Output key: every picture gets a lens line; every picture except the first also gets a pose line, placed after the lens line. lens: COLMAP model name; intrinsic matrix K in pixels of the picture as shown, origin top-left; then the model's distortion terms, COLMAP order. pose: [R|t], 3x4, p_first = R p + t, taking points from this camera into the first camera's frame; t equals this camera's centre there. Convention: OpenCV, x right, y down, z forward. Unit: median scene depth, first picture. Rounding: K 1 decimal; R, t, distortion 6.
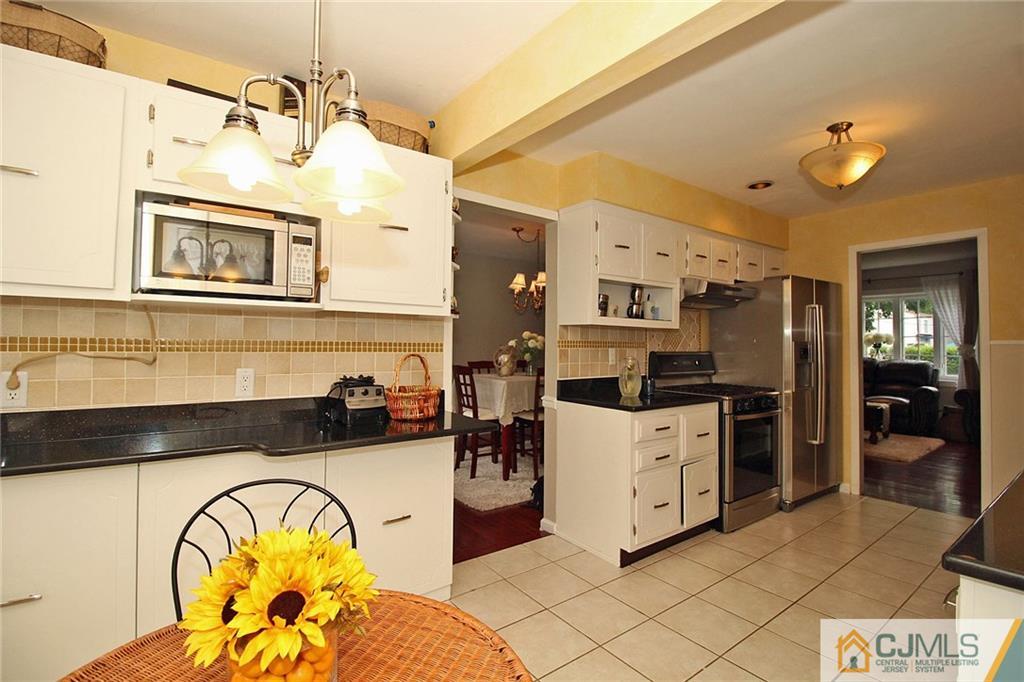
lens RADIAL K [[476.5, 0, 513.8], [0, 476.5, 332.0], [0, 0, 1]] dist [0.003246, -0.013926]
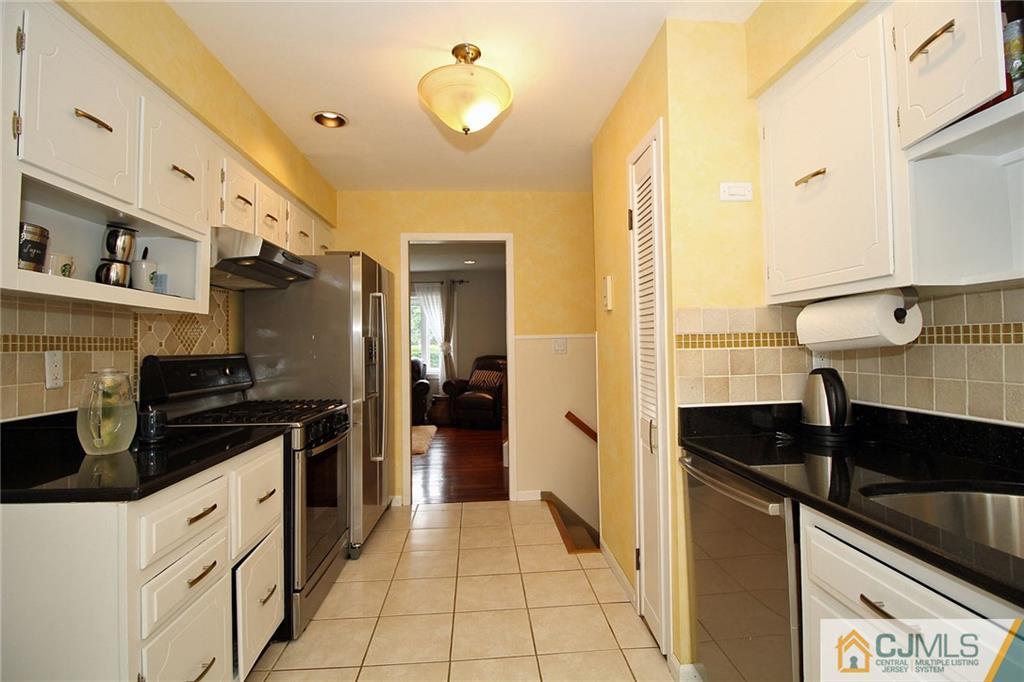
lens RADIAL K [[476.5, 0, 513.8], [0, 476.5, 332.0], [0, 0, 1]] dist [0.003246, -0.013926]
pose [[0.537751, 0.007887, 0.843067, 0.061257], [-0.002219, 0.999966, -0.007940, 0.017863], [-0.843101, 0.002399, 0.537750, 0.382630]]
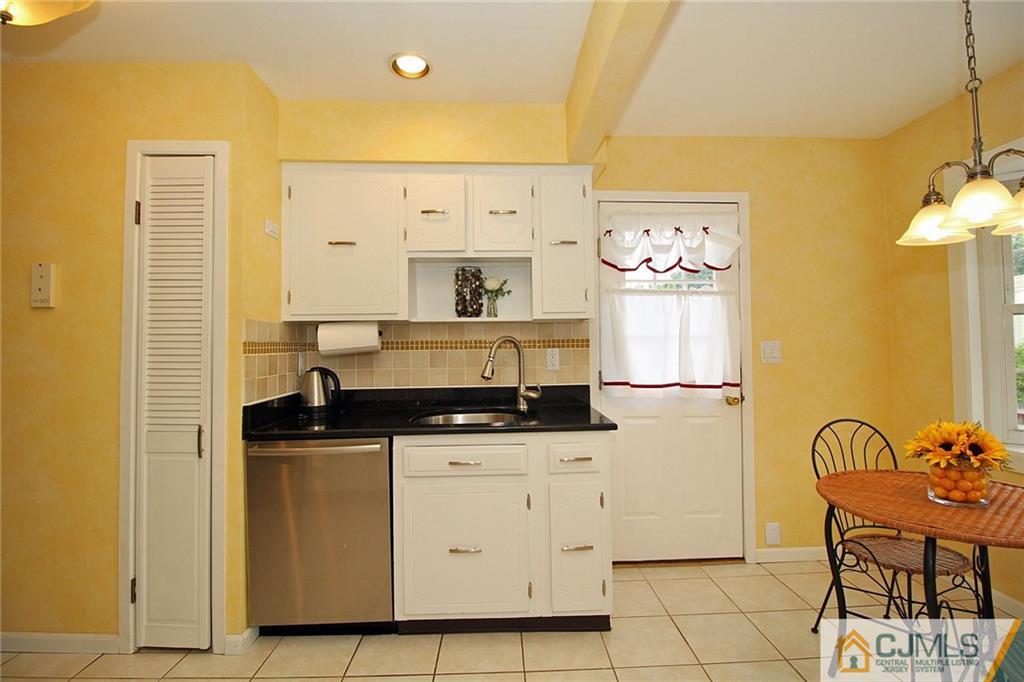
lens RADIAL K [[476.5, 0, 513.8], [0, 476.5, 332.0], [0, 0, 1]] dist [0.003246, -0.013926]
pose [[-0.821584, 0.015750, 0.569869, -0.175636], [-0.011377, 0.998966, -0.044011, 0.042632], [-0.569973, -0.042642, -0.820556, 1.684993]]
